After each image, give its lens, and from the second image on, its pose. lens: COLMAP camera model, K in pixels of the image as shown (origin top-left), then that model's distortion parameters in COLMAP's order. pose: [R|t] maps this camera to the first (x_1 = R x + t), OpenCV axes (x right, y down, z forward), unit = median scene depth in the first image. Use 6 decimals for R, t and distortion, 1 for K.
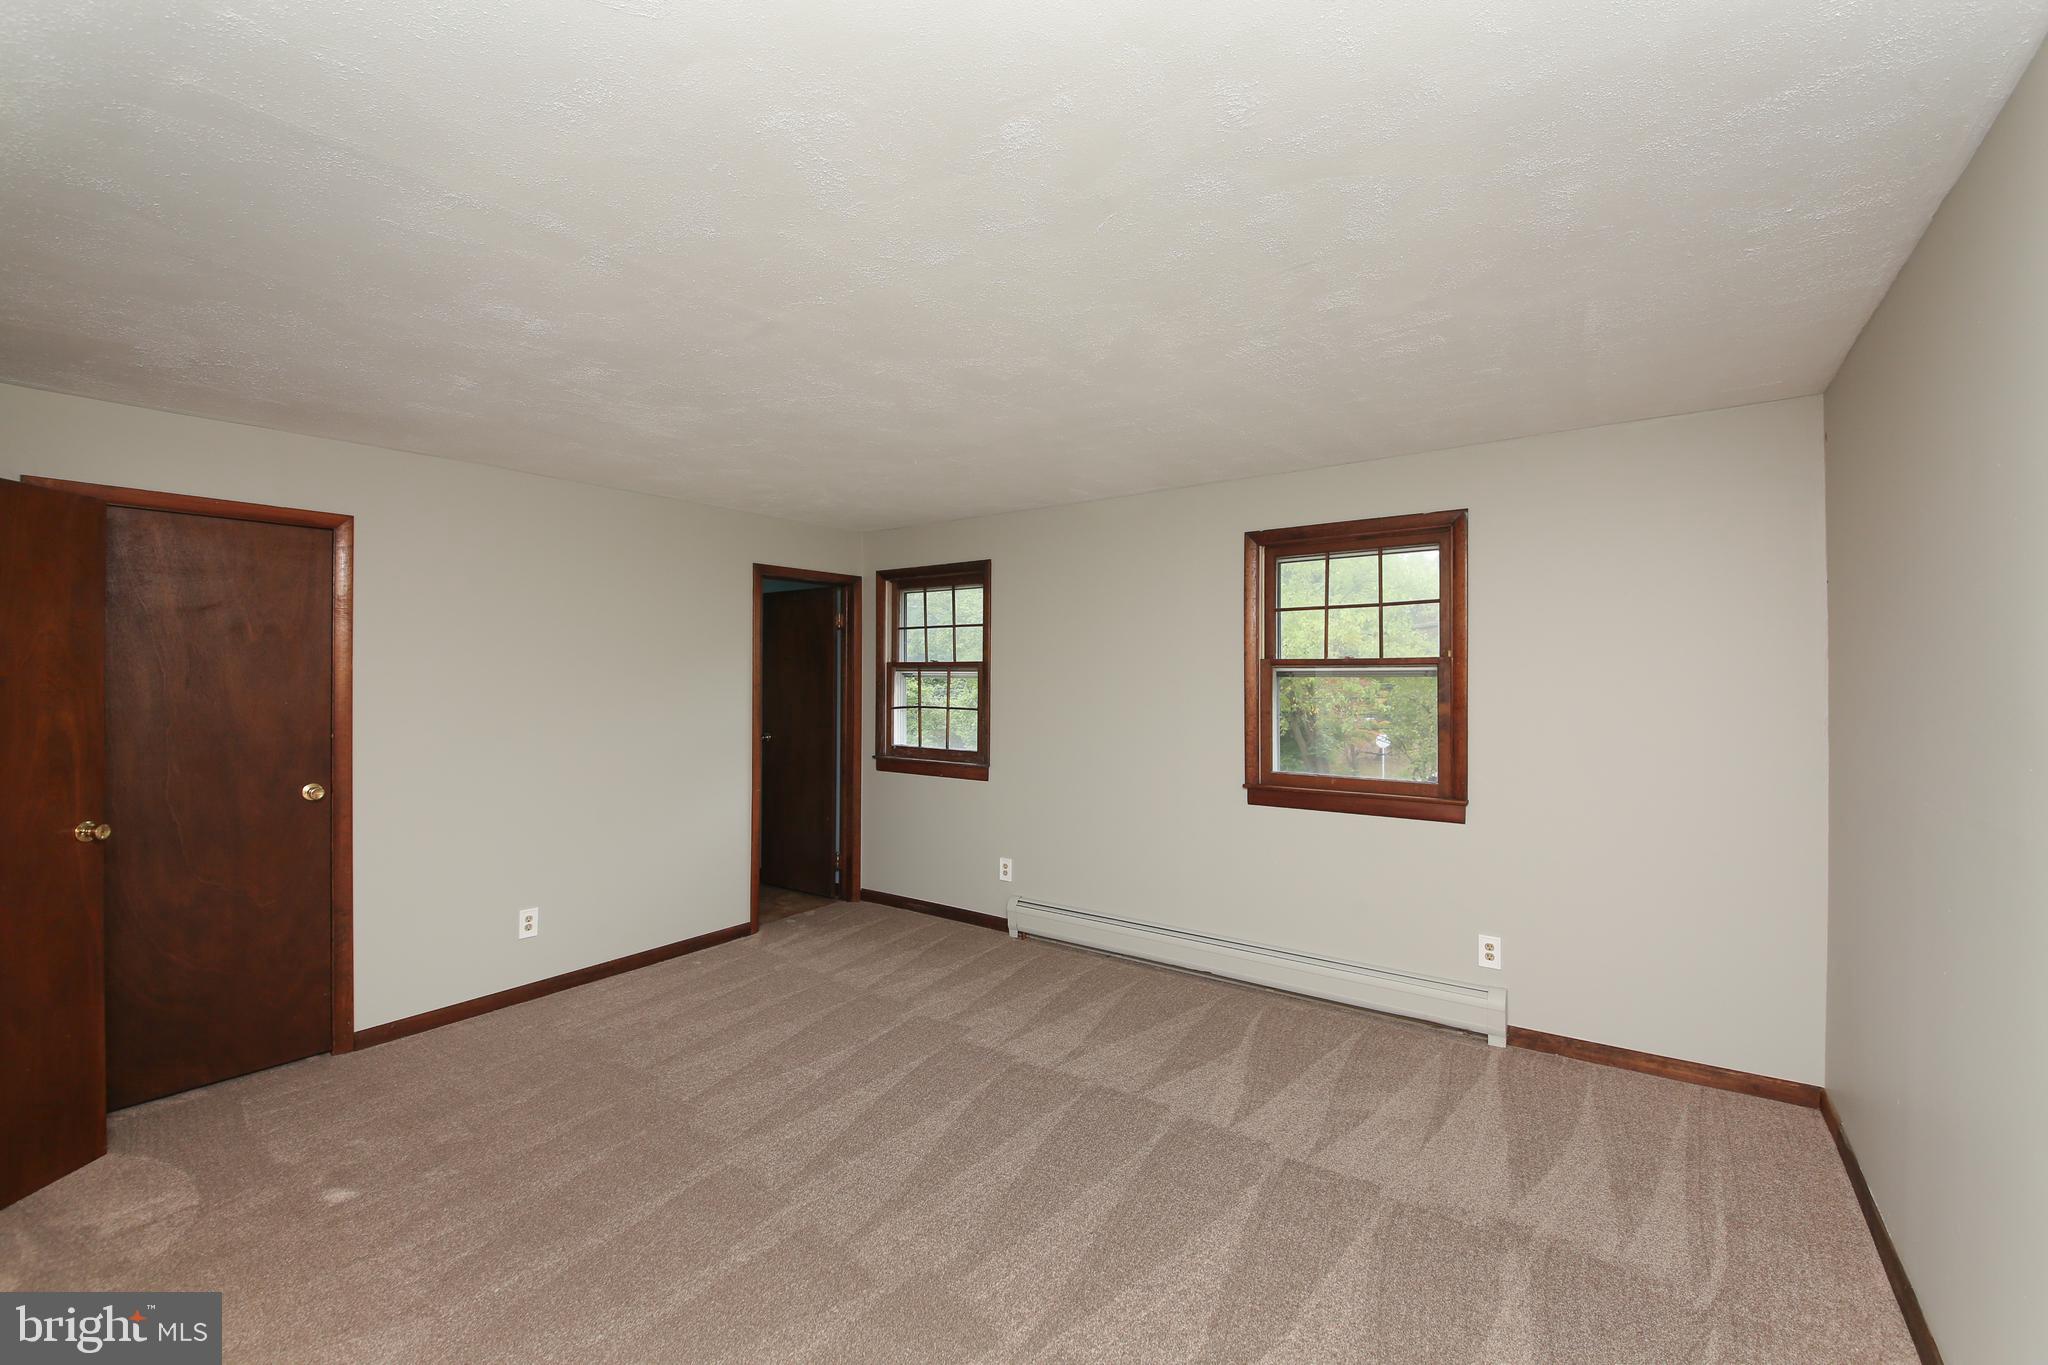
lens RADIAL K [[858.3, 0, 1024.0], [0, 858.3, 682.5], [0, 0, 1]] dist [0.085374, -0.000044]
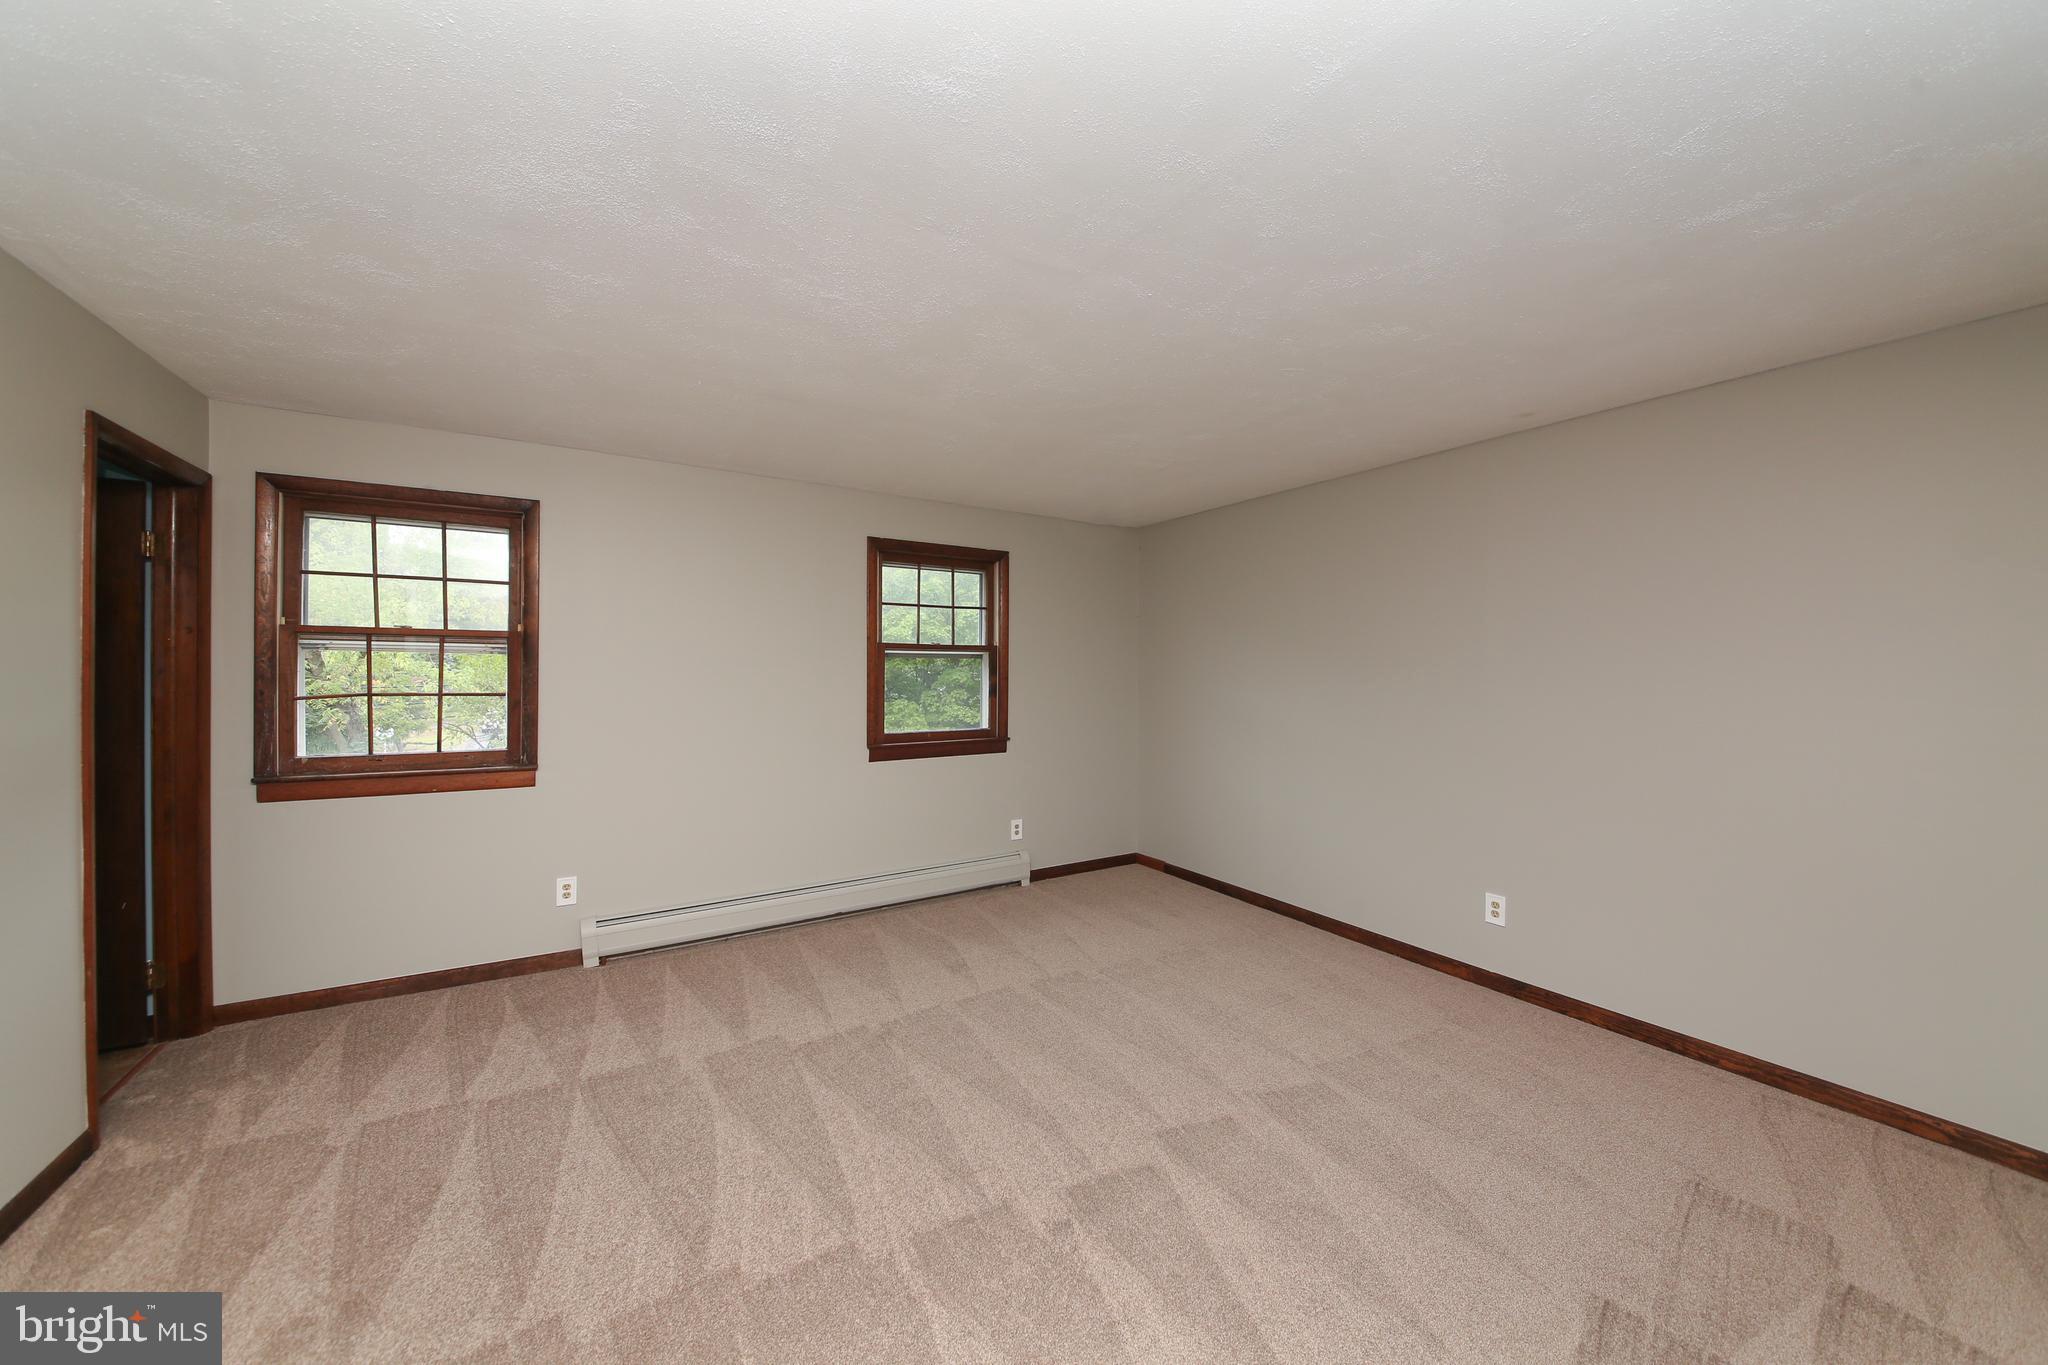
lens RADIAL K [[735.2, 0, 1024.0], [0, 735.2, 682.5], [0, 0, 1]] dist [-0.021133, -0.000146]
pose [[0.362772, -0.021207, 0.931636, -0.470418], [-0.009043, 0.999614, 0.026276, -0.000365], [-0.931834, -0.017957, 0.362441, 0.334716]]
